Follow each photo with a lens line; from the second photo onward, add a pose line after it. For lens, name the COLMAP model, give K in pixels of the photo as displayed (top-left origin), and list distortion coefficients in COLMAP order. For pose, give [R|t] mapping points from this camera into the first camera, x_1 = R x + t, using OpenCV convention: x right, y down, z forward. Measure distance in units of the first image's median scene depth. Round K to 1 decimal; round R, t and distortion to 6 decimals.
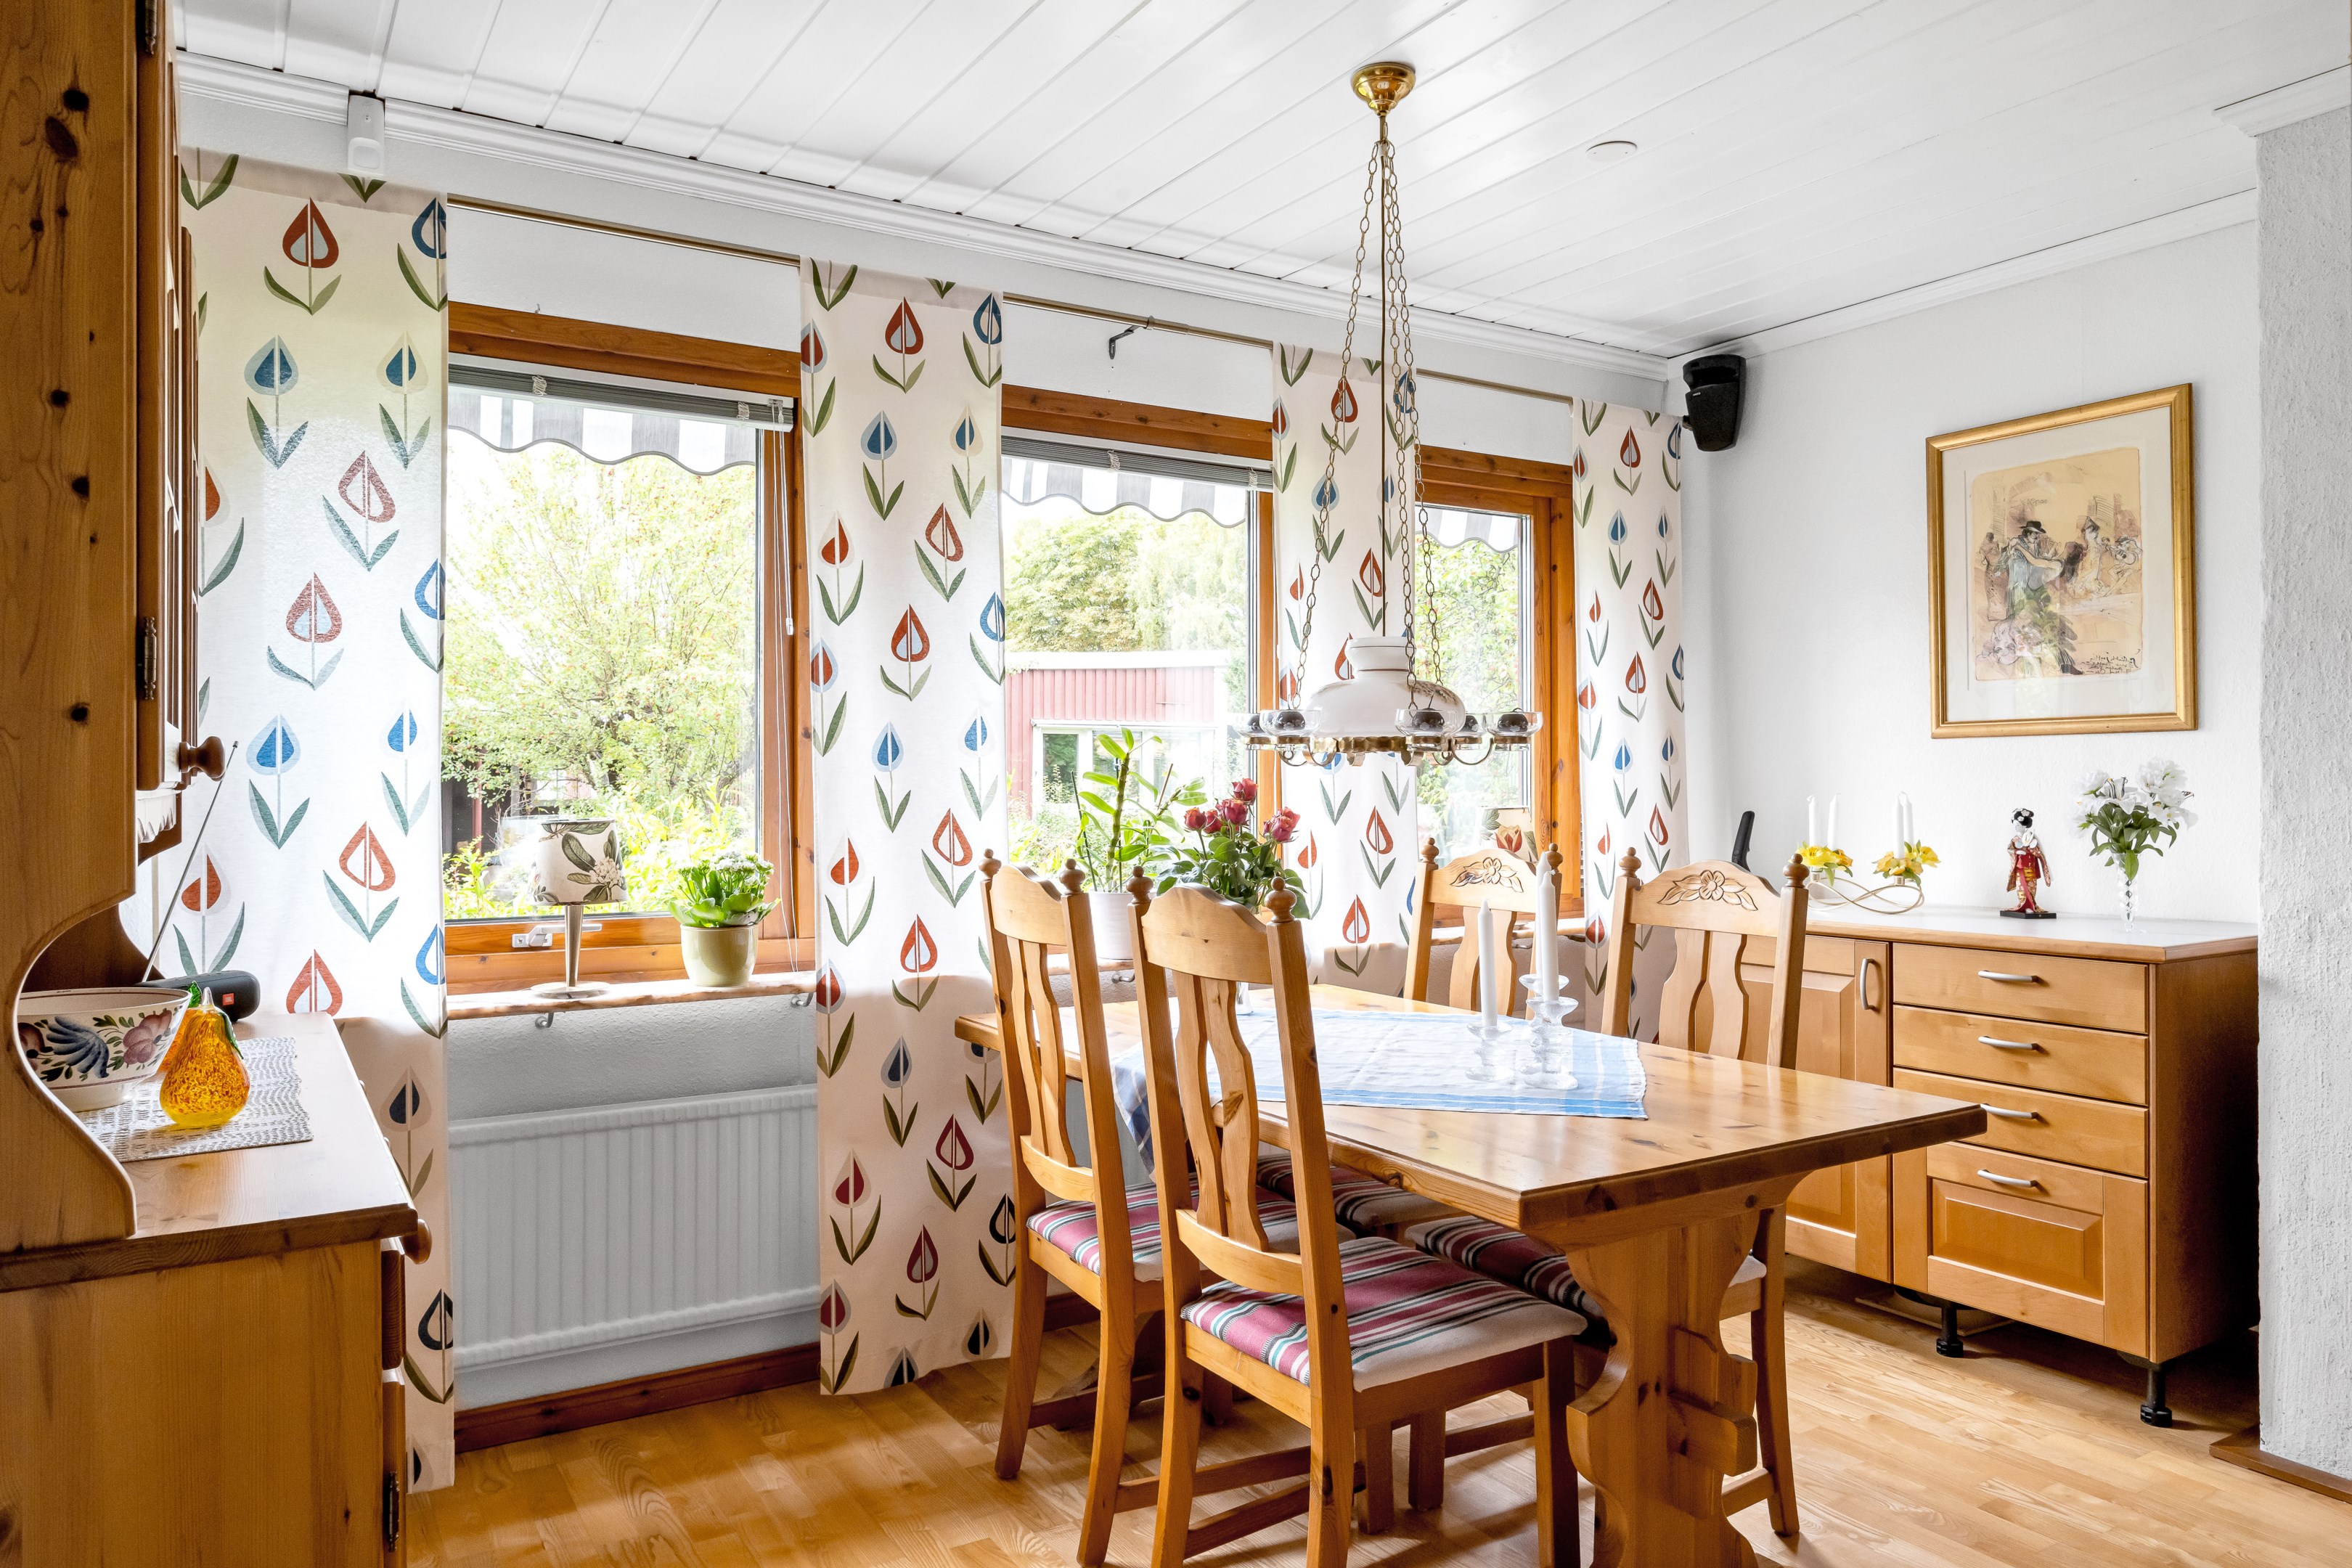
lens RADIAL K [[1561.7, 0, 1195.1], [0, 1561.7, 786.3], [0, 0, 1]] dist [-0.012978, 0.008442]
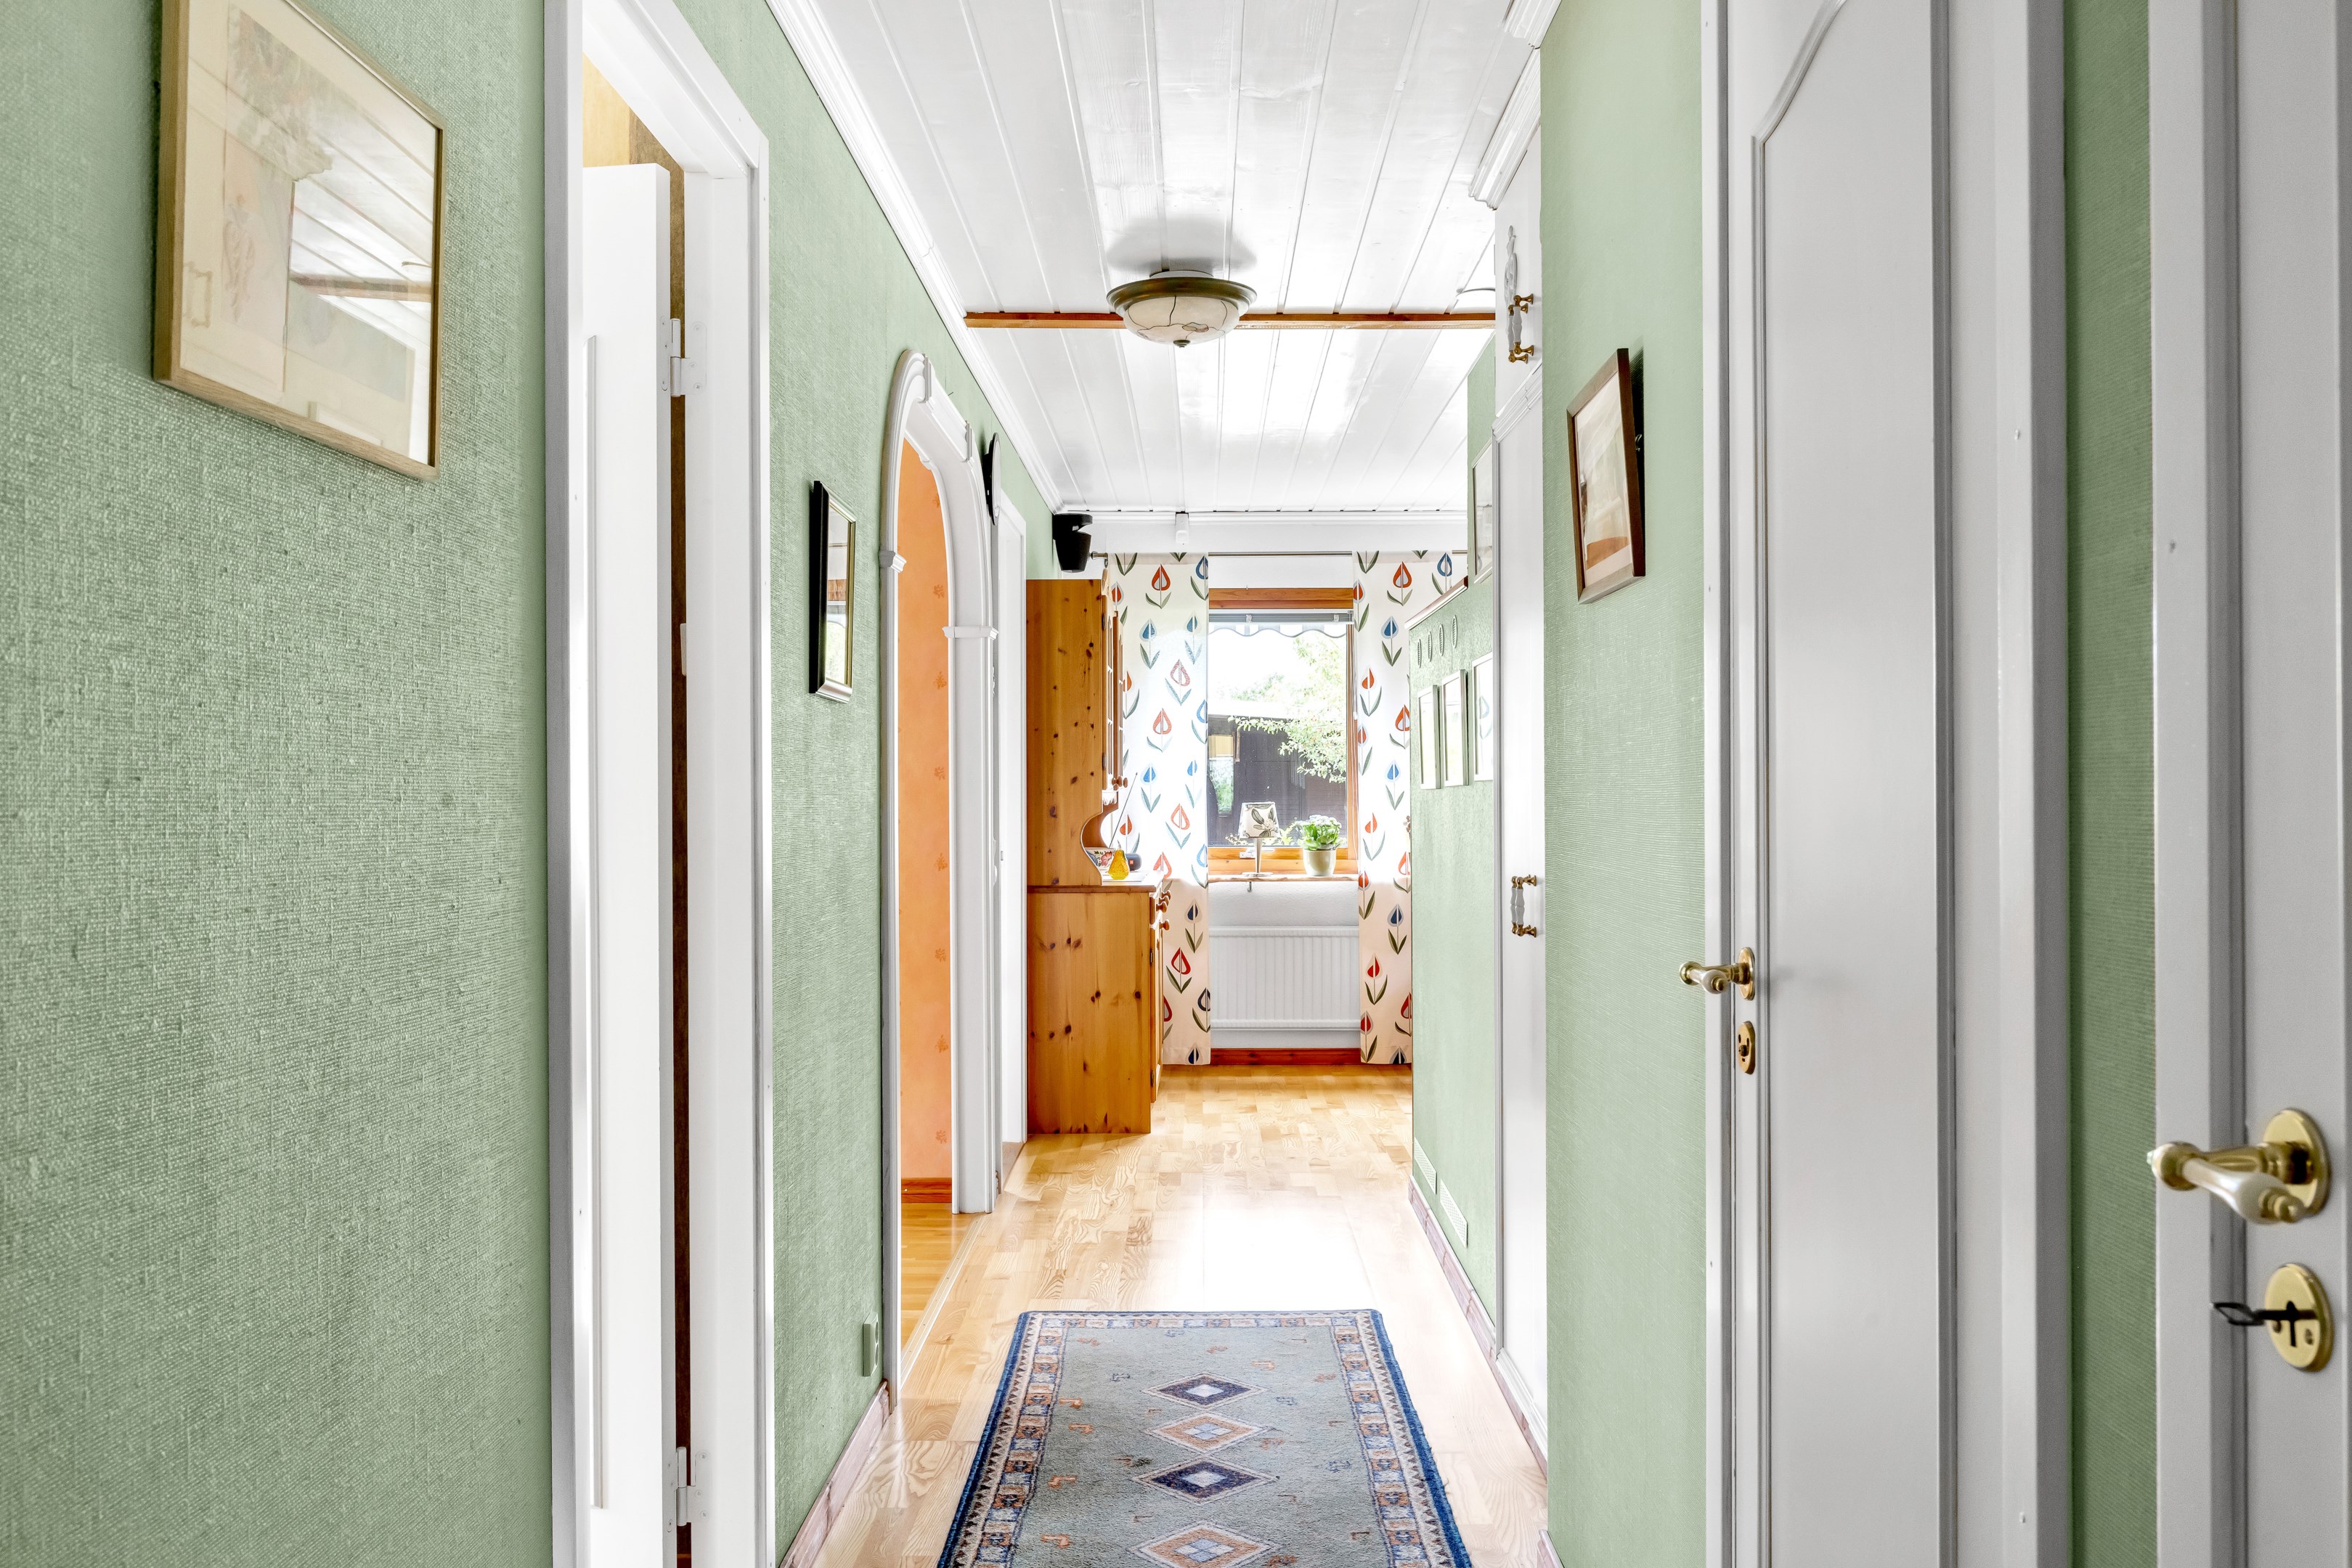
lens RADIAL K [[1967.3, 0, 1174.9], [0, 1967.3, 783.8], [0, 0, 1]] dist [-0.000072, 0.000011]
pose [[0.841435, -0.003545, -0.540346, 1.089645], [0.001649, 0.999991, -0.003994, 0.003329], [0.540355, 0.002470, 0.841433, -1.558012]]
